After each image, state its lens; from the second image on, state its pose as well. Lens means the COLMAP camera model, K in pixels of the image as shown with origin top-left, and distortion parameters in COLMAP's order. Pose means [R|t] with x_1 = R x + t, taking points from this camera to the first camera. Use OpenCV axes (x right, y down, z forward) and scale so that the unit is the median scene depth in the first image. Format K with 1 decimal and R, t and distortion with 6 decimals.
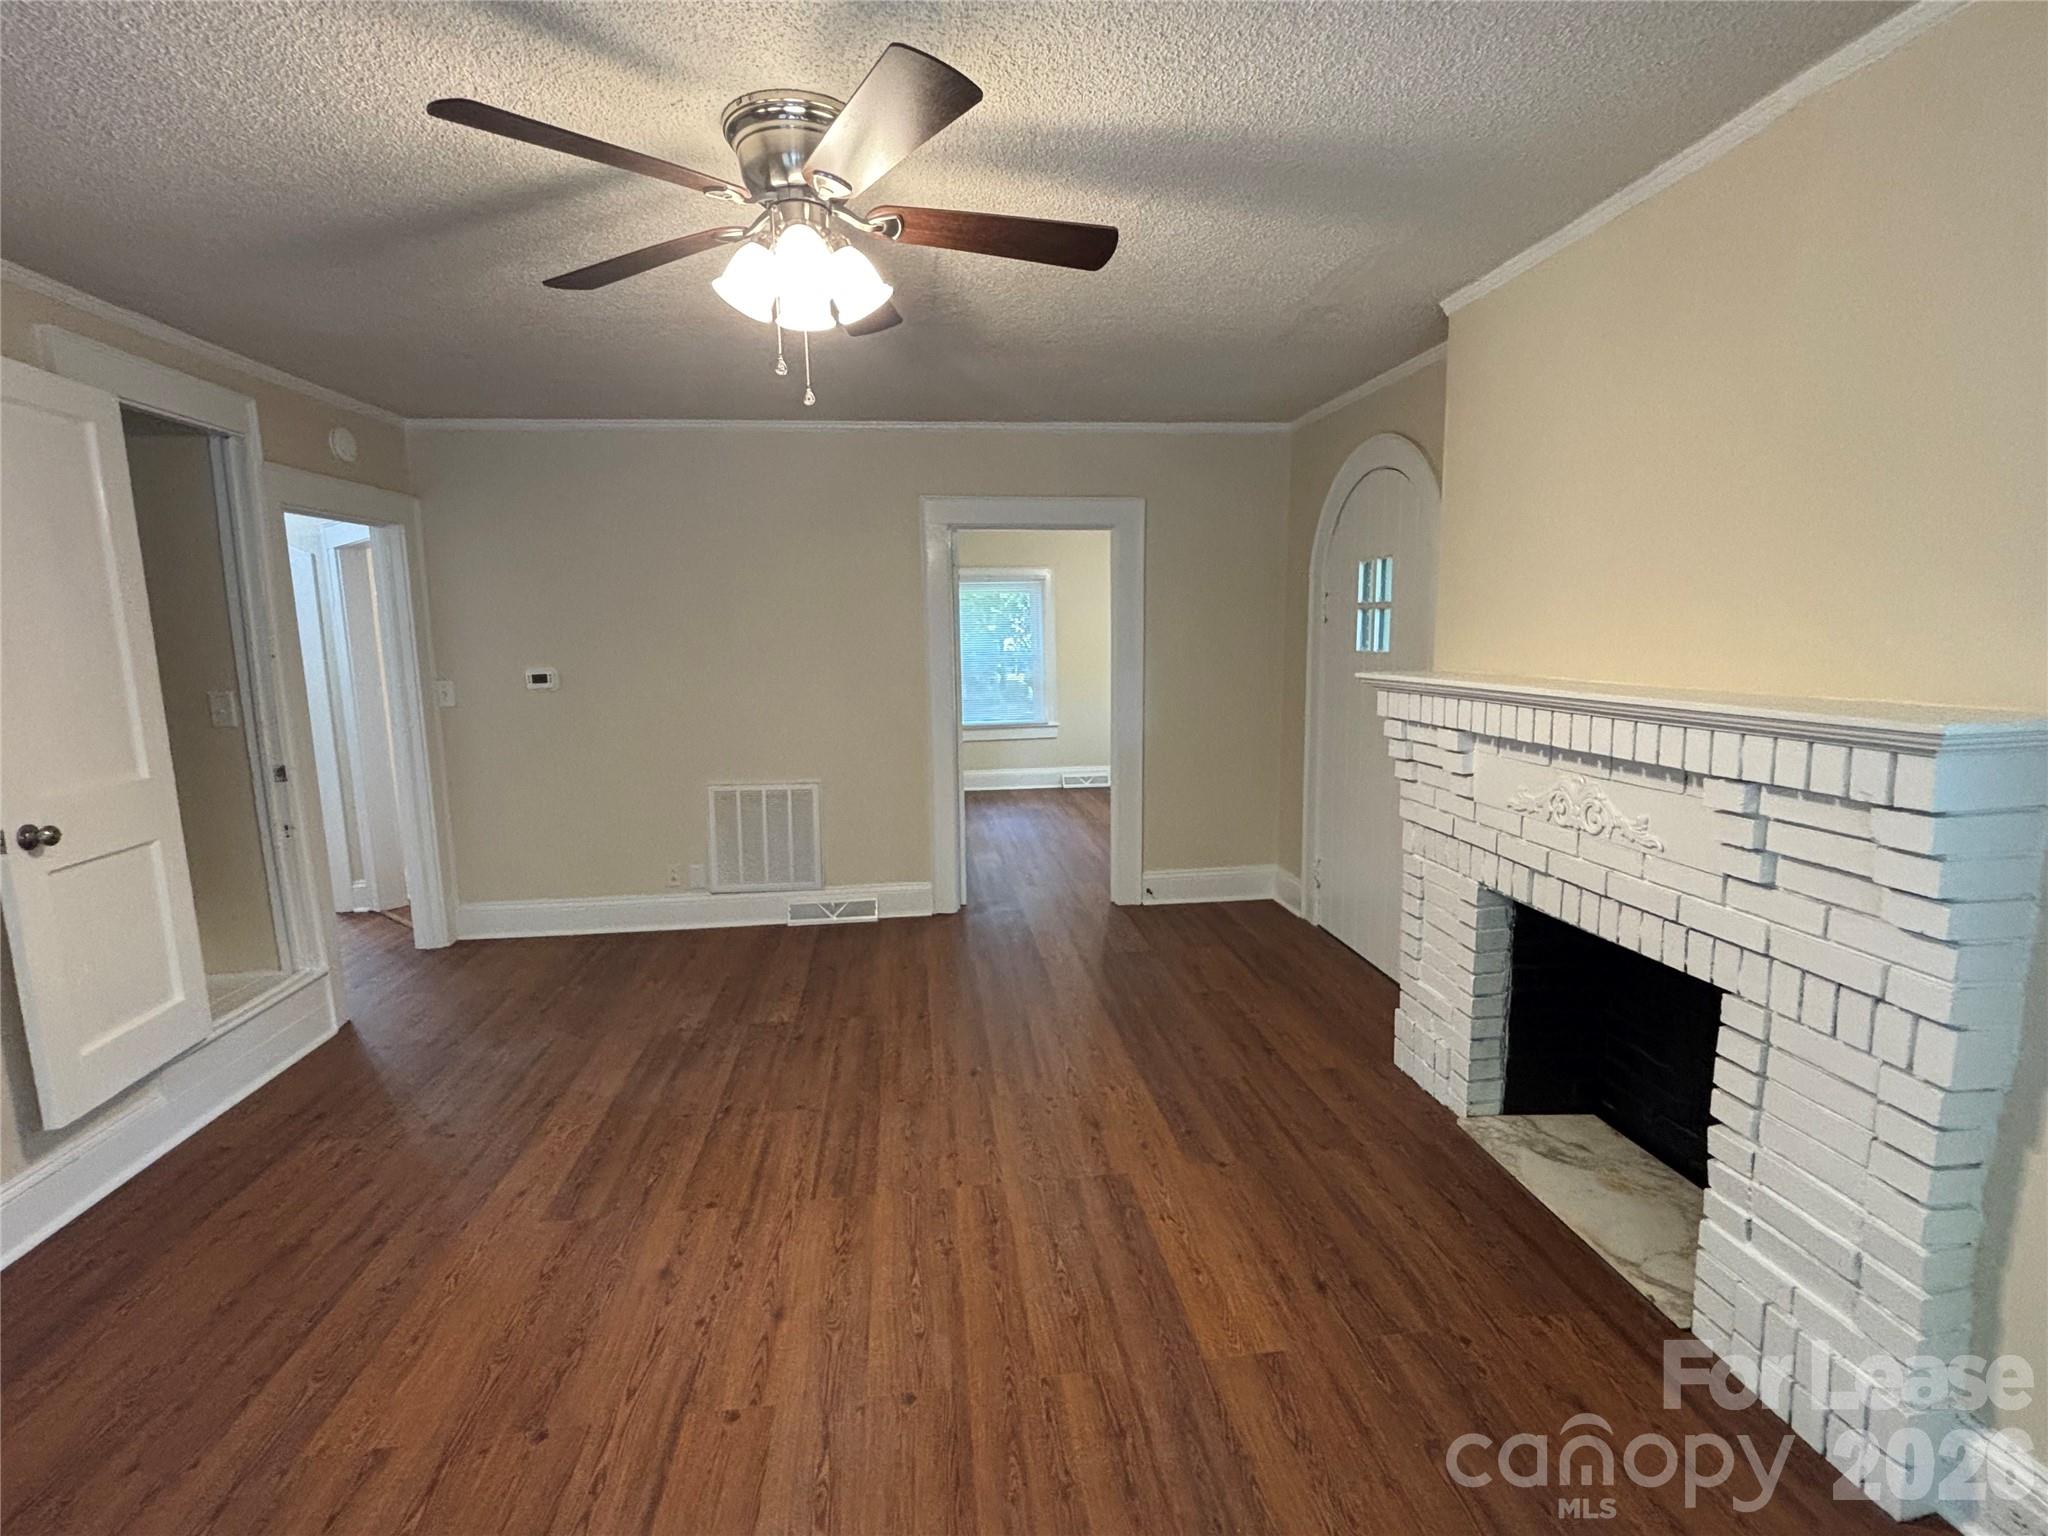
lens RADIAL K [[928.6, 0, 1024.0], [0, 928.6, 768.0], [0, 0, 1]] dist [-0.002851, -0.000926]
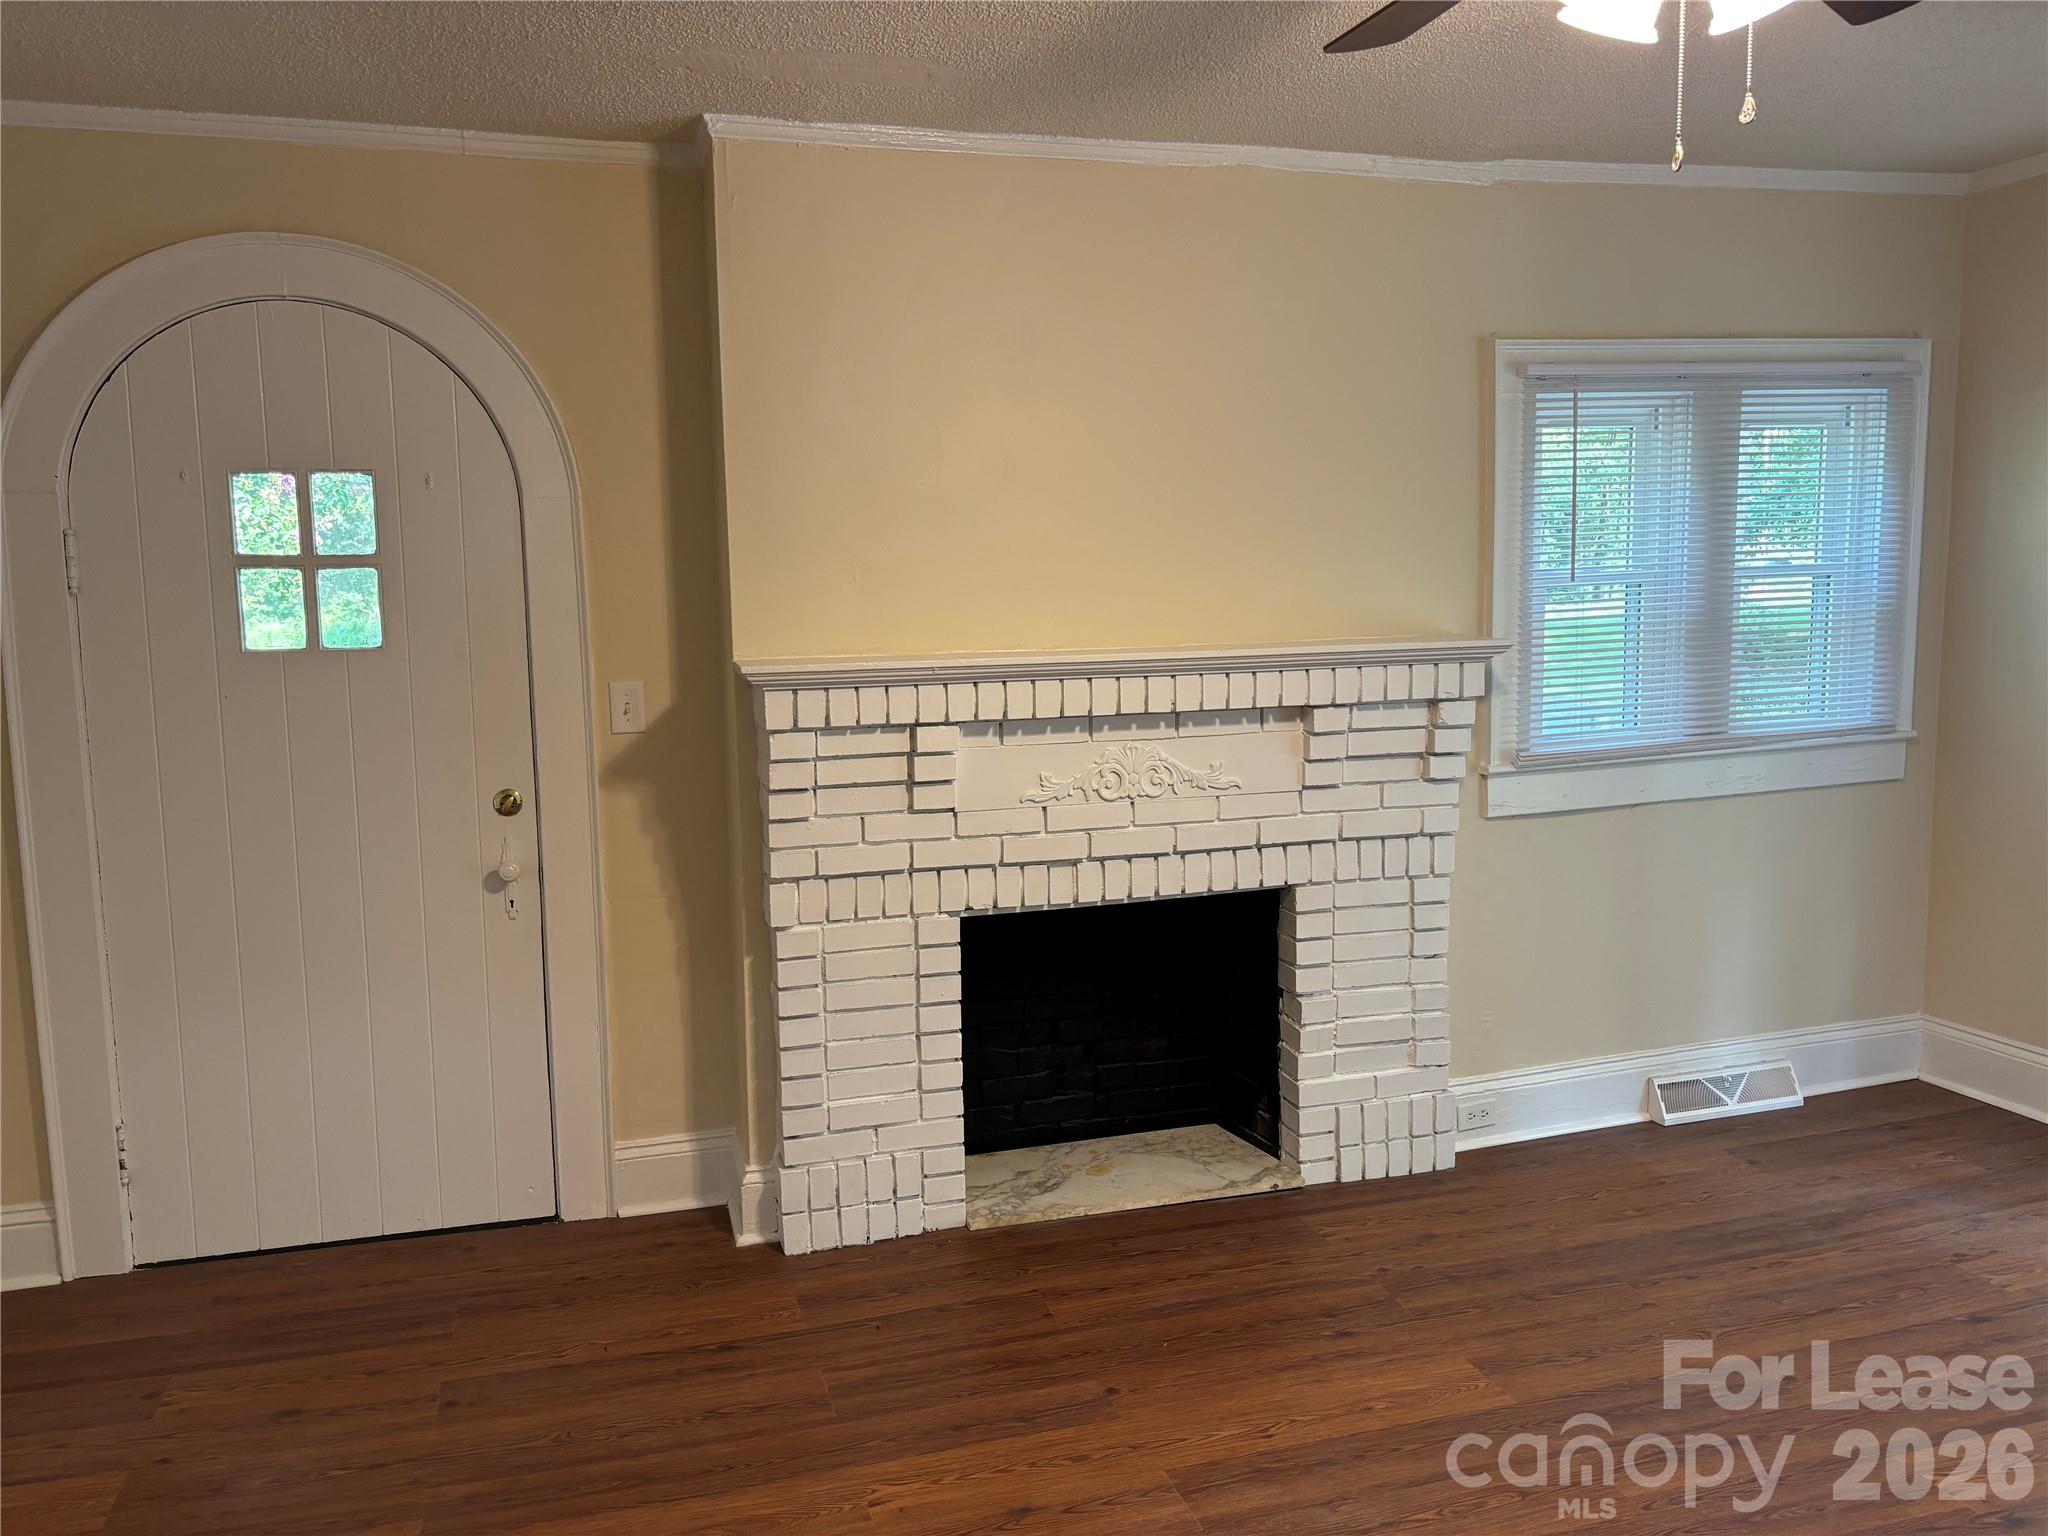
lens RADIAL K [[1542.3, 0, 1024.0], [0, 1542.3, 768.0], [0, 0, 1]] dist [0.039666, 0.000321]
pose [[-0.143813, -0.100664, 0.984472, -0.841090], [0.168949, 0.977711, 0.124653, -0.160471], [-0.975076, 0.184252, -0.123601, 1.136905]]
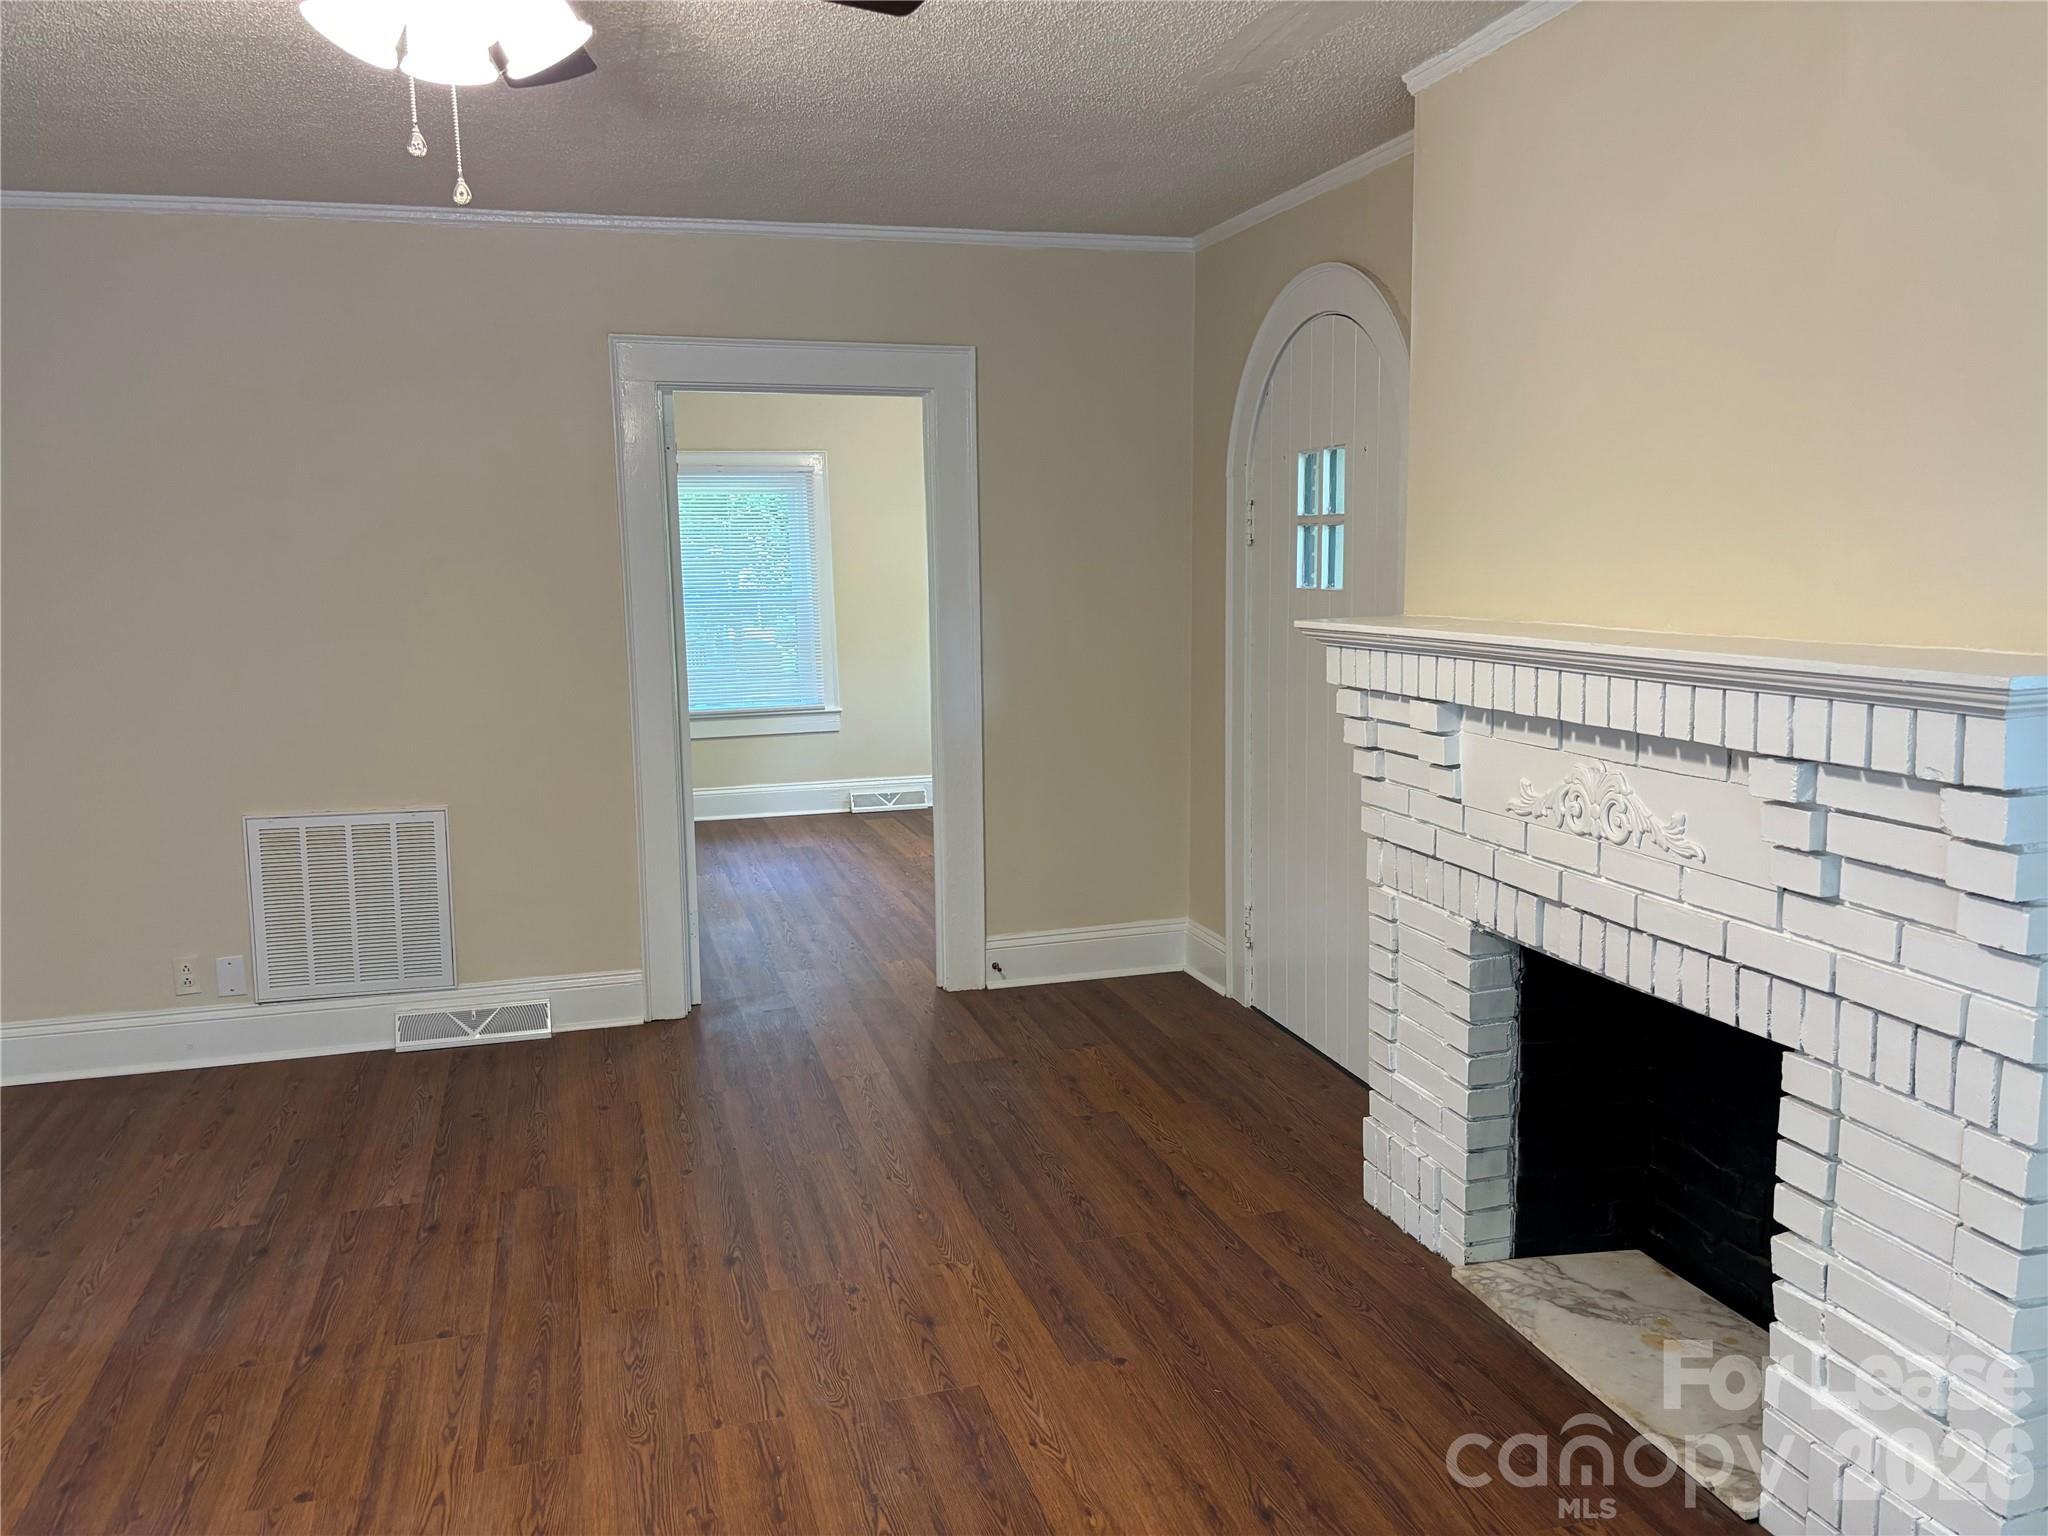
lens RADIAL K [[1537.1, 0, 1036.0], [0, 1537.1, 797.3], [0, 0, 1]] dist [0.111576, -0.138061]
pose [[0.985776, -0.025746, 0.166082, -0.020678], [0.024382, 0.999650, 0.010249, 0.011099], [-0.166288, -0.006053, 0.986059, -0.088442]]
